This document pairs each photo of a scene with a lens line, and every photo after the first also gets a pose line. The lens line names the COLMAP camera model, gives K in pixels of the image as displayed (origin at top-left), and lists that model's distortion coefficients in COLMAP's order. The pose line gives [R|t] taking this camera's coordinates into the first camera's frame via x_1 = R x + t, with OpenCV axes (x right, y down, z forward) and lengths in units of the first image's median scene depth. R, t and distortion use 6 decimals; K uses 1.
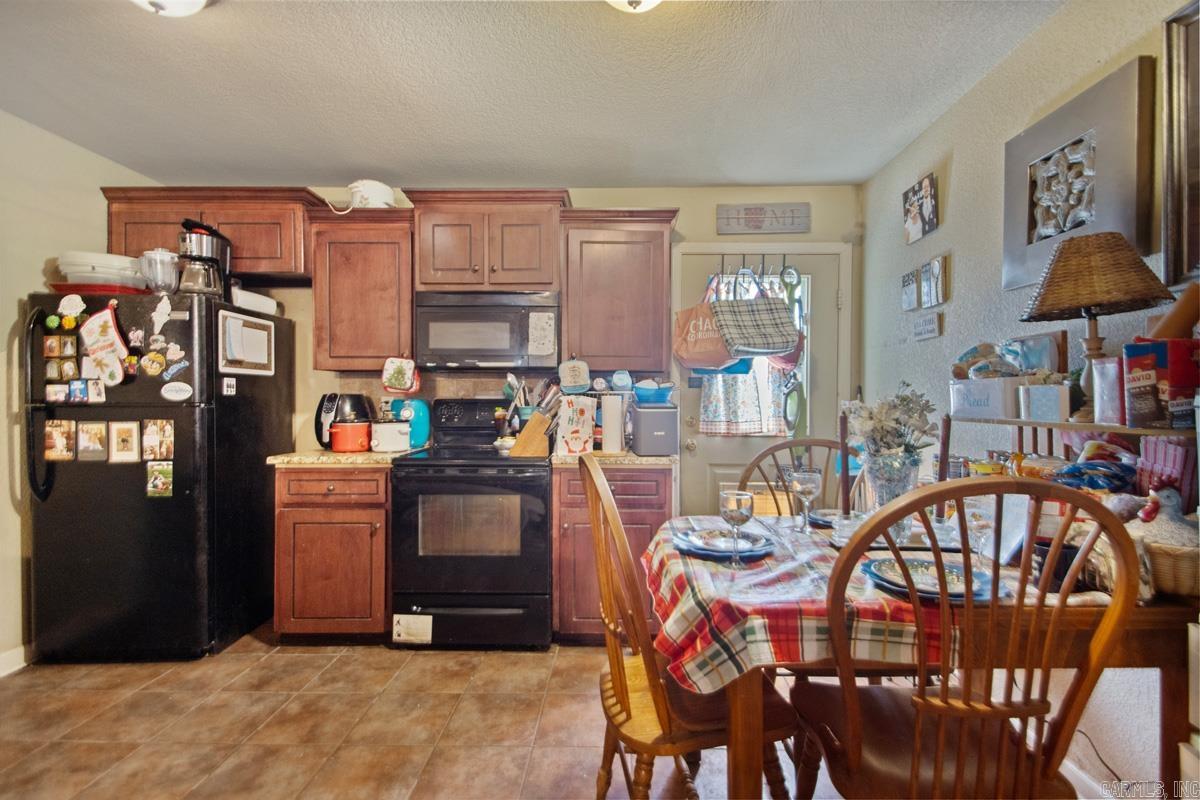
lens RADIAL K [[560.7, 0, 596.7], [0, 560.7, 404.5], [0, 0, 1]] dist [0.021913, -0.015306]
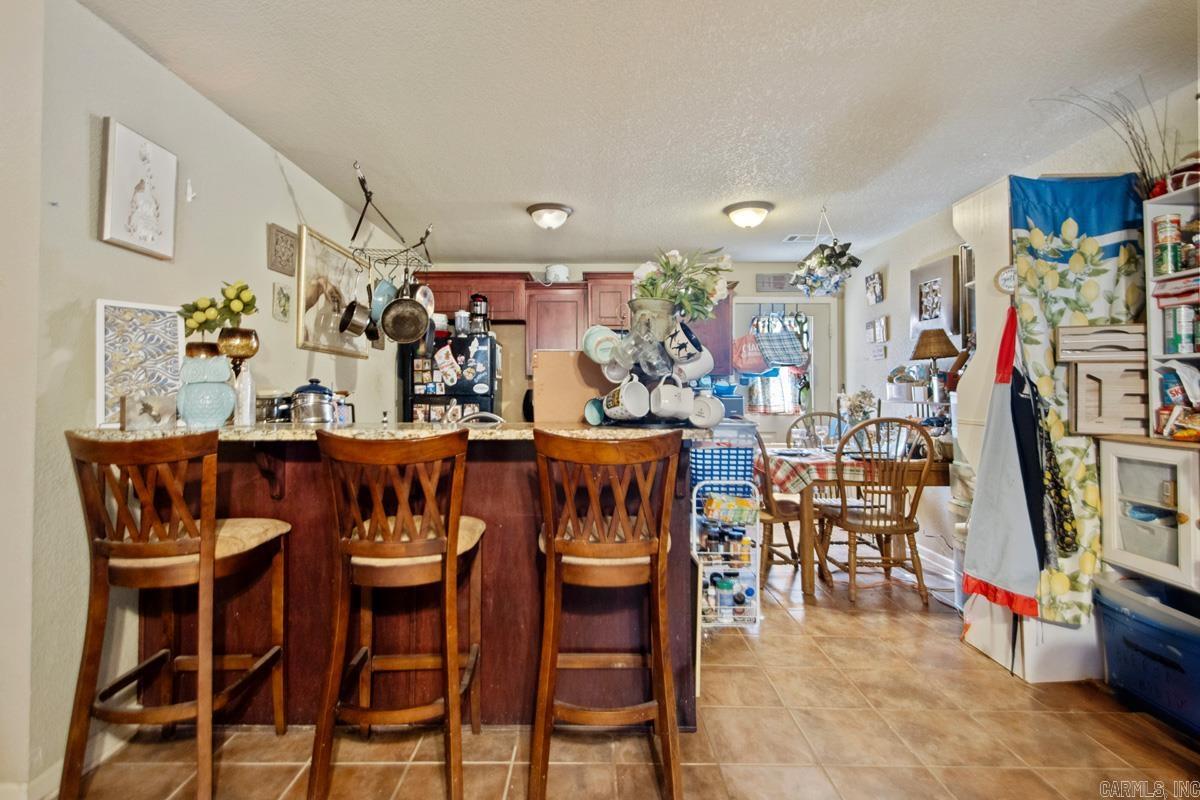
lens RADIAL K [[560.7, 0, 598.6], [0, 560.7, 376.2], [0, 0, 1]] dist [0.021913, -0.015306]
pose [[0.999538, -0.000985, 0.030381, -0.418088], [0.002046, 0.999388, -0.034911, 0.001638], [-0.030328, 0.034957, 0.998929, -0.874457]]
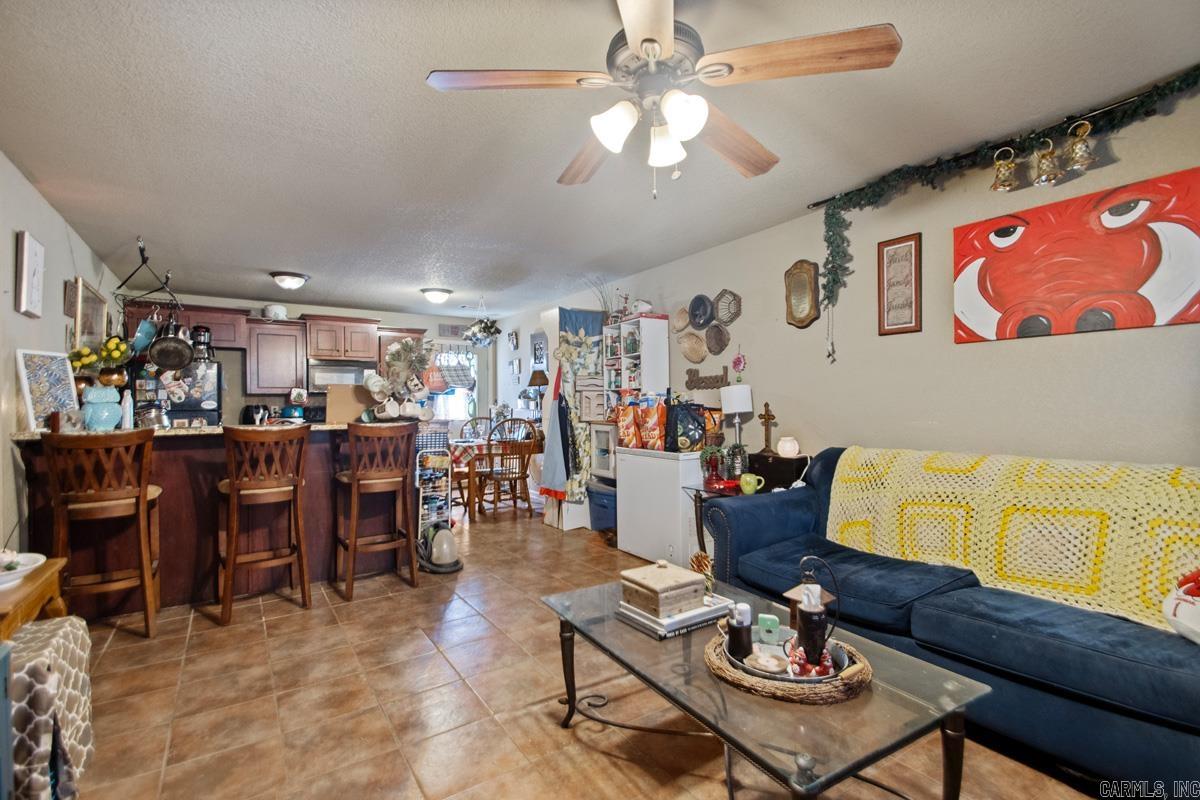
lens RADIAL K [[560.7, 0, 627.1], [0, 560.7, 399.5], [0, 0, 1]] dist [0.021913, -0.015306]
pose [[0.798671, -0.006161, 0.601736, -0.777376], [0.016758, 0.999788, -0.012005, 0.010075], [-0.601535, 0.019671, 0.798605, -1.822395]]
